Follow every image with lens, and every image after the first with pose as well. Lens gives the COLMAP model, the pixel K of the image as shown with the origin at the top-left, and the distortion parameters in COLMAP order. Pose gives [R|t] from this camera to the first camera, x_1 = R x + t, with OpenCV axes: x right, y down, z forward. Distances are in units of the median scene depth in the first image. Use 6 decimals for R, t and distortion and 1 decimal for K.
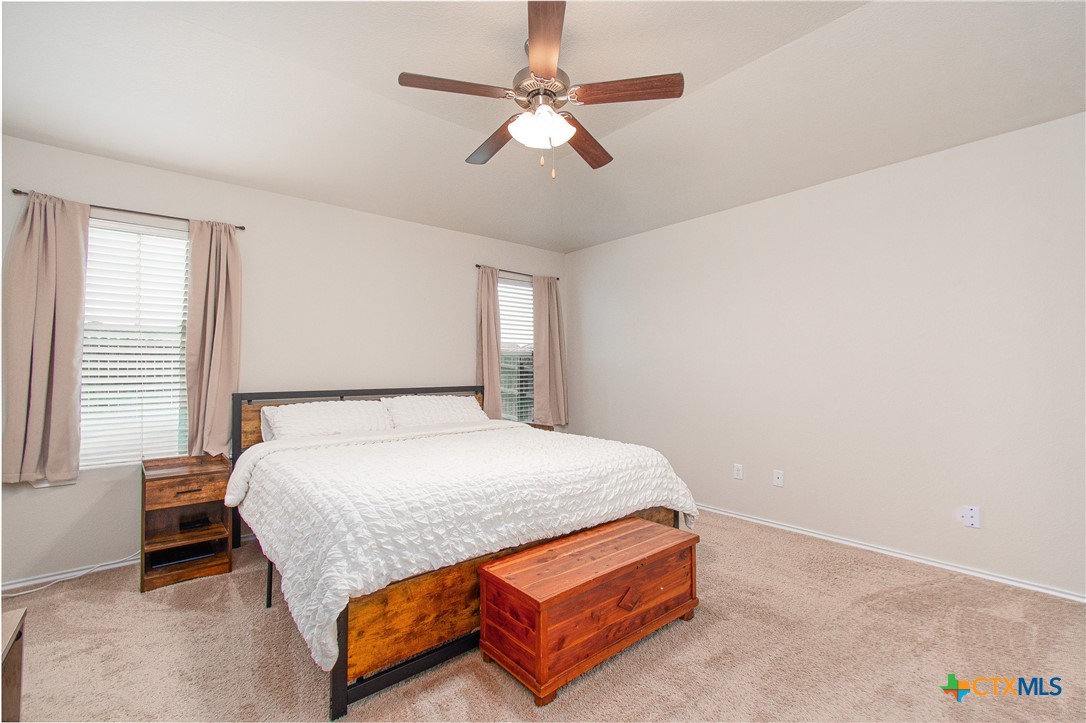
lens RADIAL K [[478.2, 0, 543.2], [0, 478.2, 359.3], [0, 0, 1]] dist [0.000608, -0.000159]
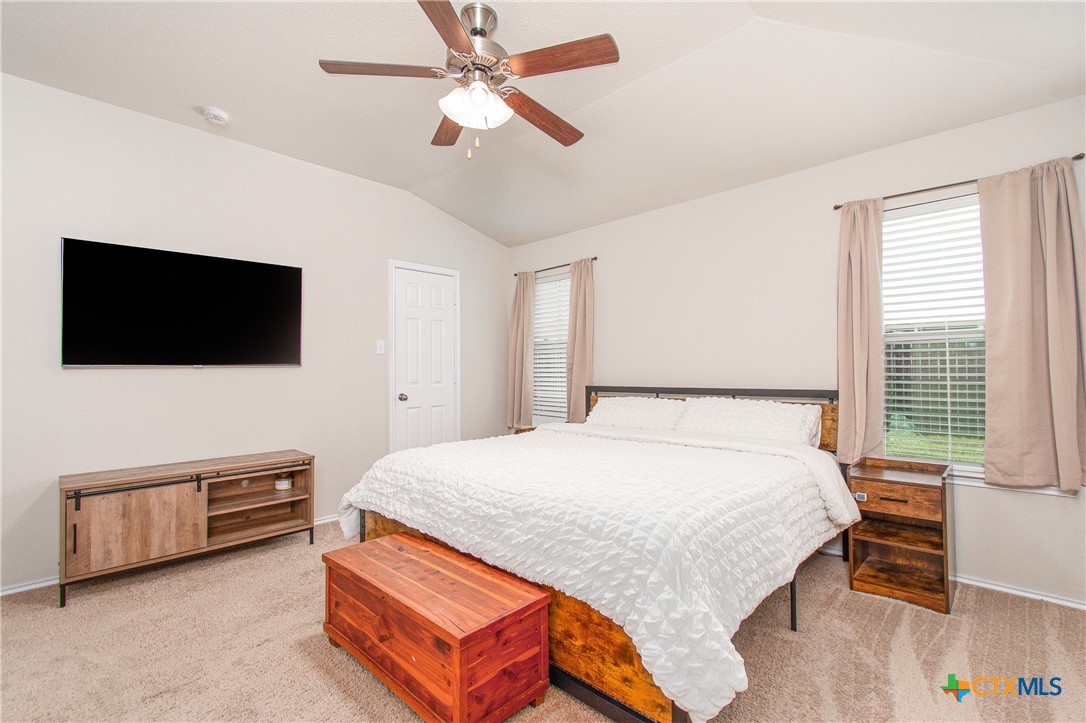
lens RADIAL K [[485.5, 0, 549.1], [0, 485.5, 362.3], [0, 0, 1]] dist [0.000837, -0.000817]
pose [[0.108597, -0.010902, -0.994026, 0.907094], [0.030666, 0.999501, -0.007612, 0.018478], [0.993613, -0.029656, 0.108877, 0.992886]]
